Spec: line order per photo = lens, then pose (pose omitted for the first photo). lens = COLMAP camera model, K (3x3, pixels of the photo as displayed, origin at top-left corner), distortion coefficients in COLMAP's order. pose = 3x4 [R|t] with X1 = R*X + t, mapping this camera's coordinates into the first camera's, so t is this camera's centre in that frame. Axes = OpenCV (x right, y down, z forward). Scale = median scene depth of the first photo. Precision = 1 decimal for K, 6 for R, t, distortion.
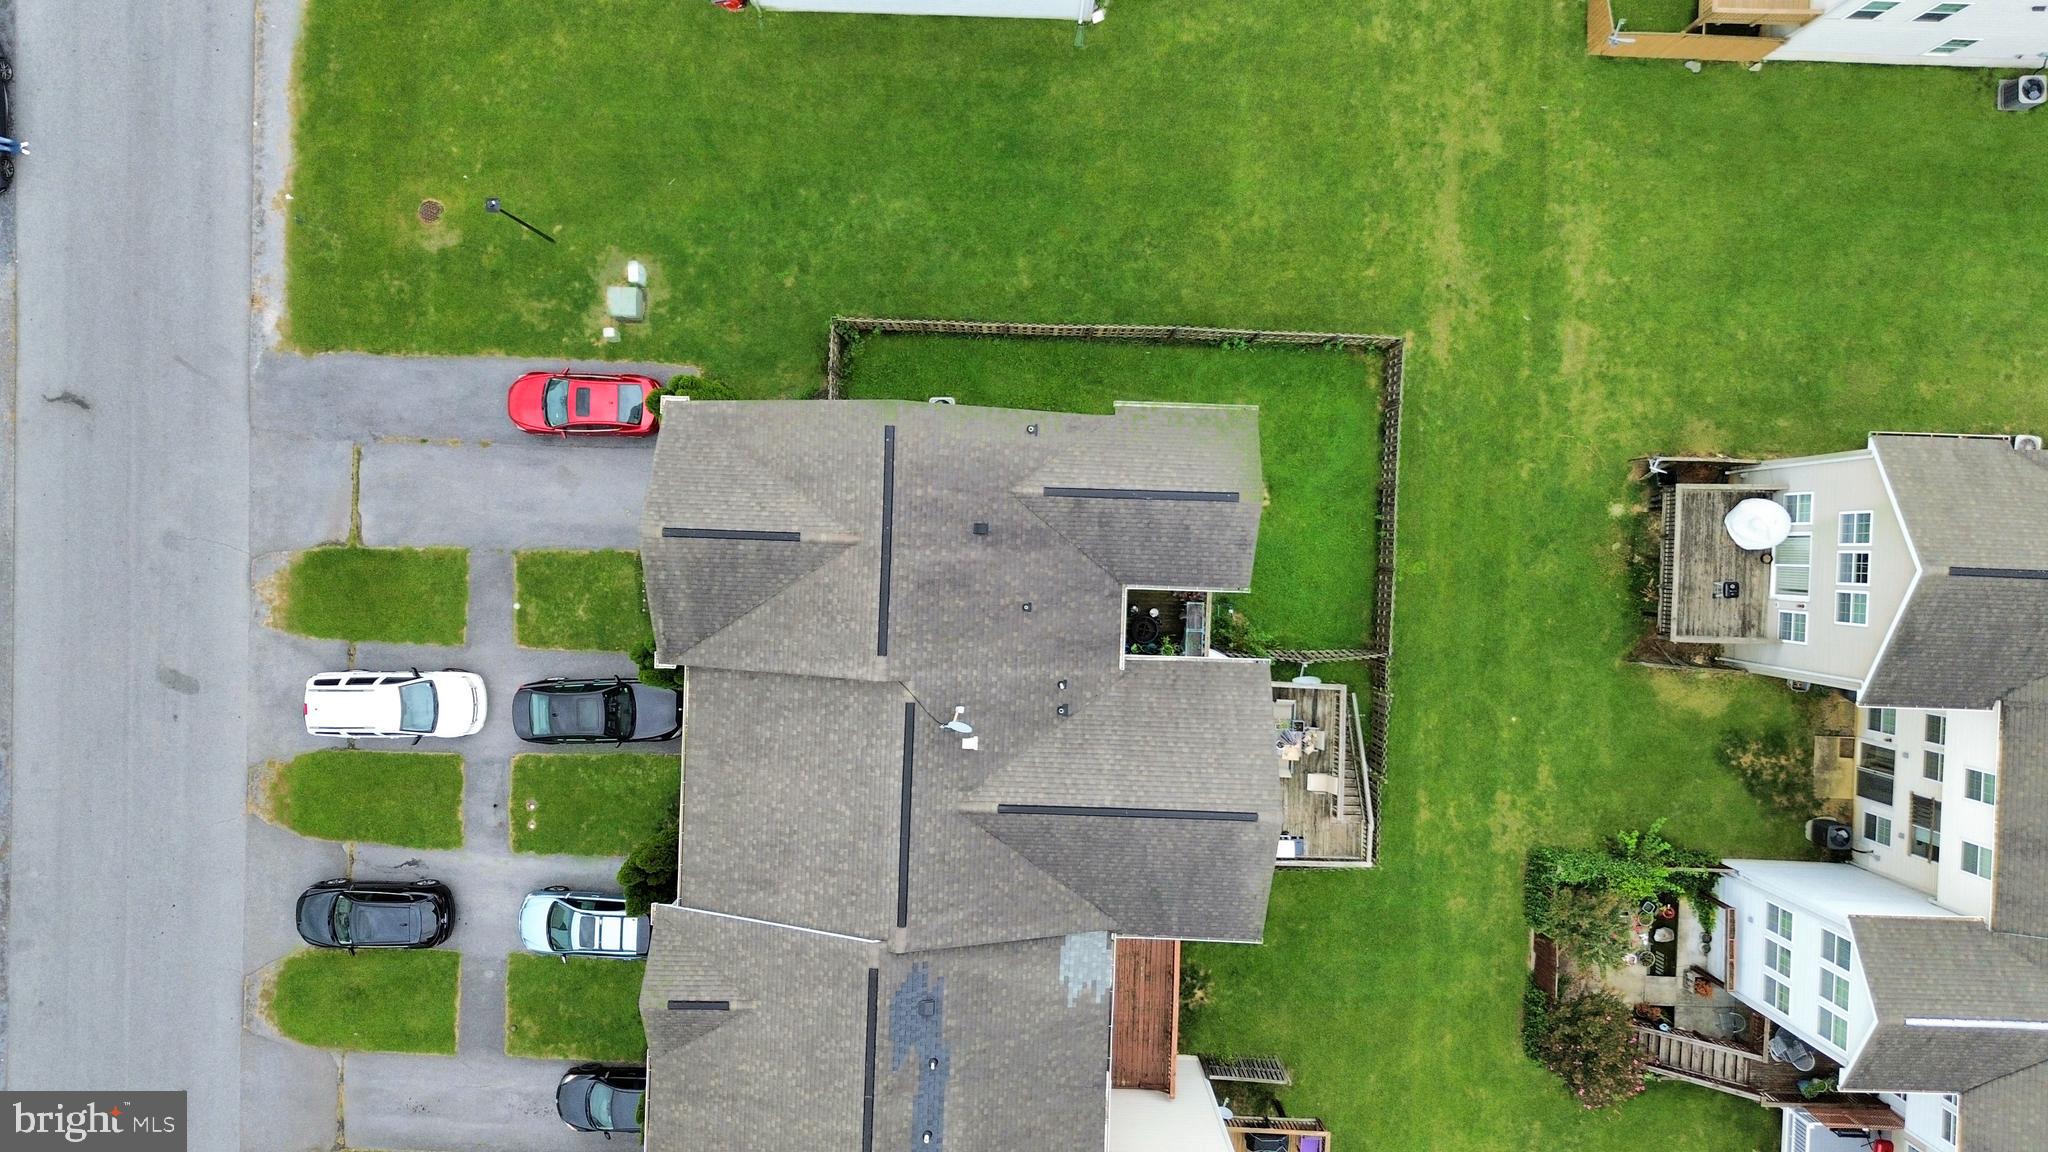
lens RADIAL K [[1459.0, 0, 1024.0], [0, 1459.0, 576.0], [0, 0, 1]] dist [-0.003599, -0.001517]
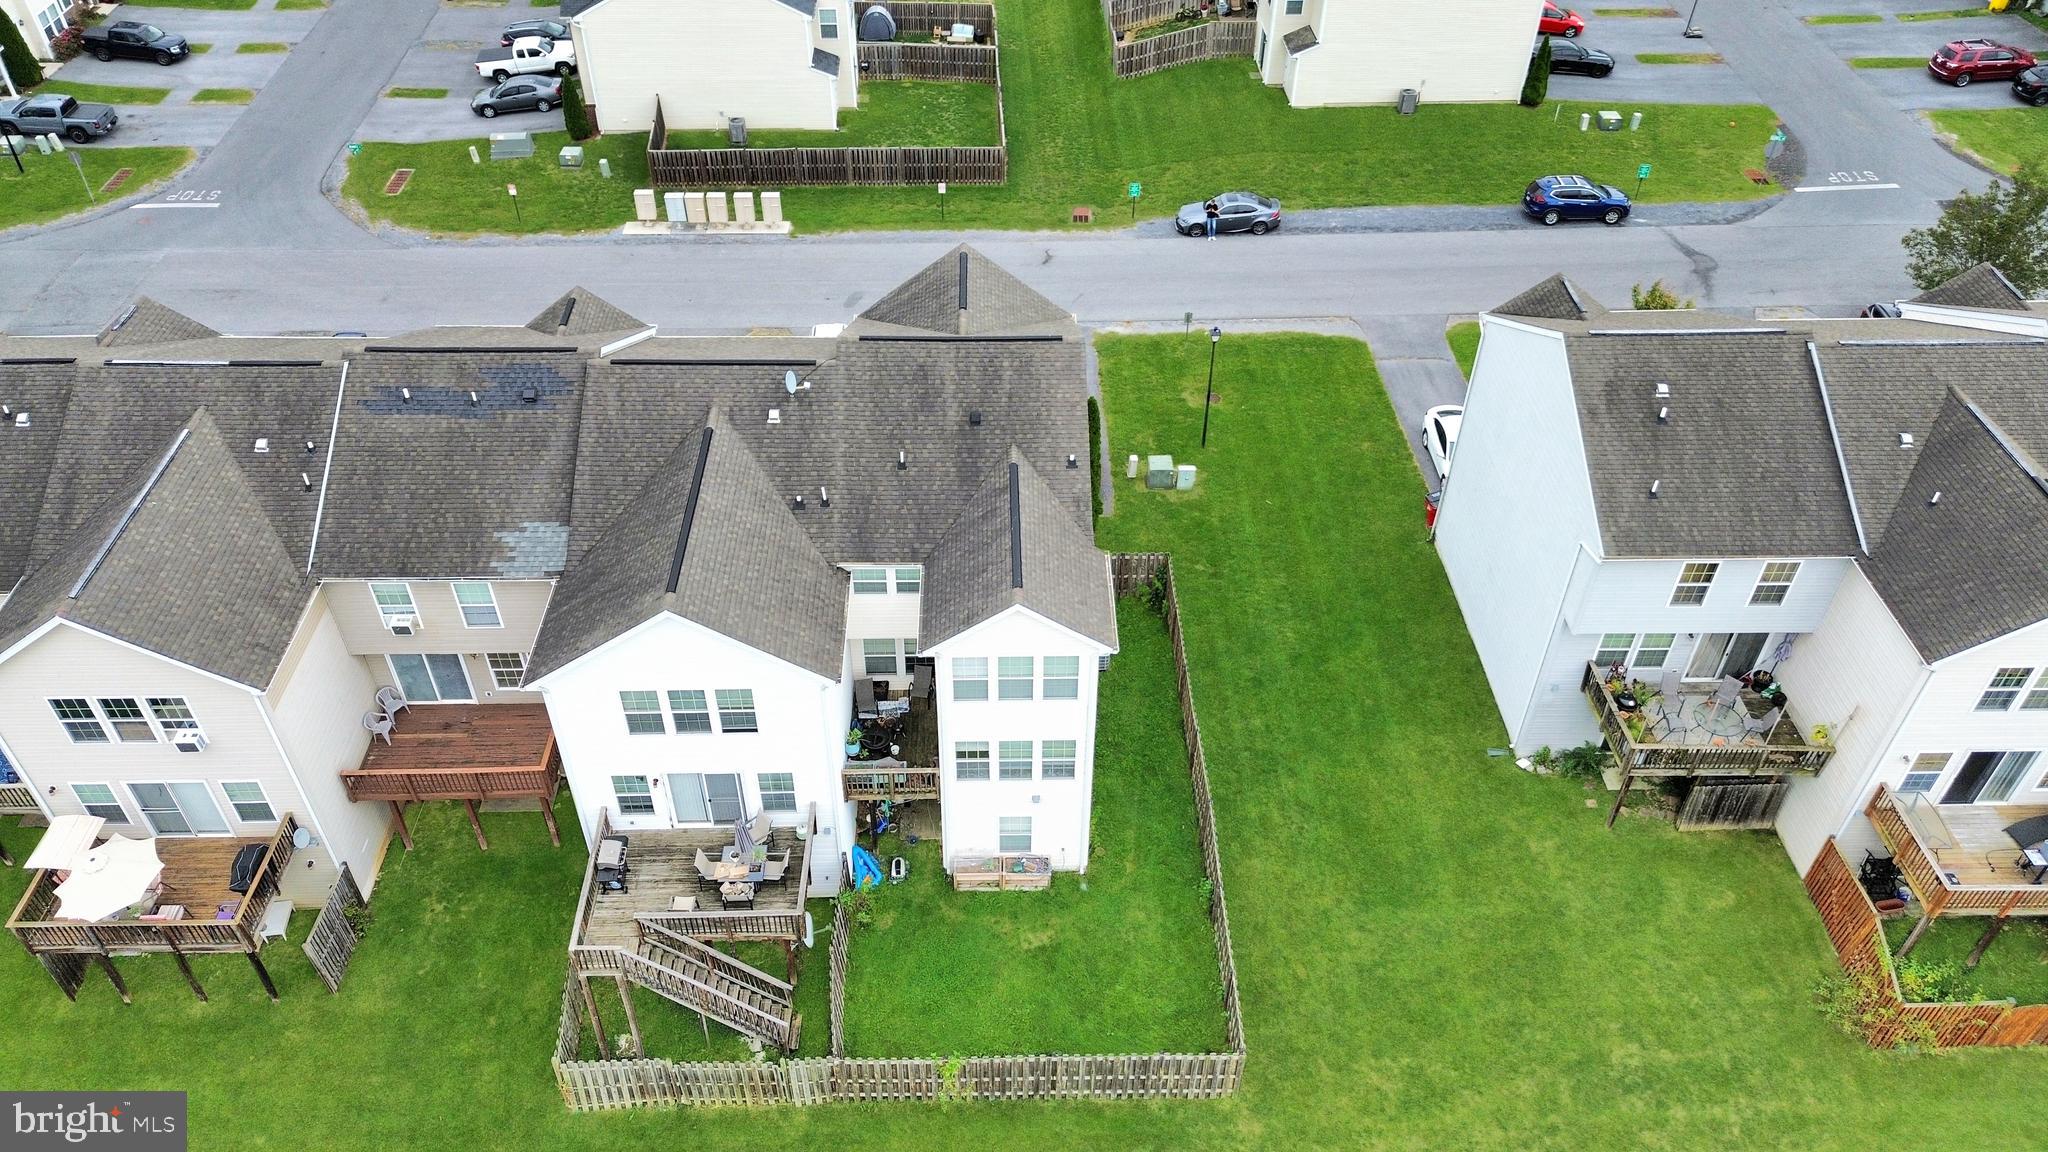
lens RADIAL K [[1459.0, 0, 1024.0], [0, 1459.0, 576.0], [0, 0, 1]] dist [-0.003599, -0.001517]
pose [[0.061510, 0.652531, -0.755262, 0.833539], [-0.997380, 0.011325, -0.071444, 0.009653], [-0.038066, 0.757678, 0.651518, 0.375213]]
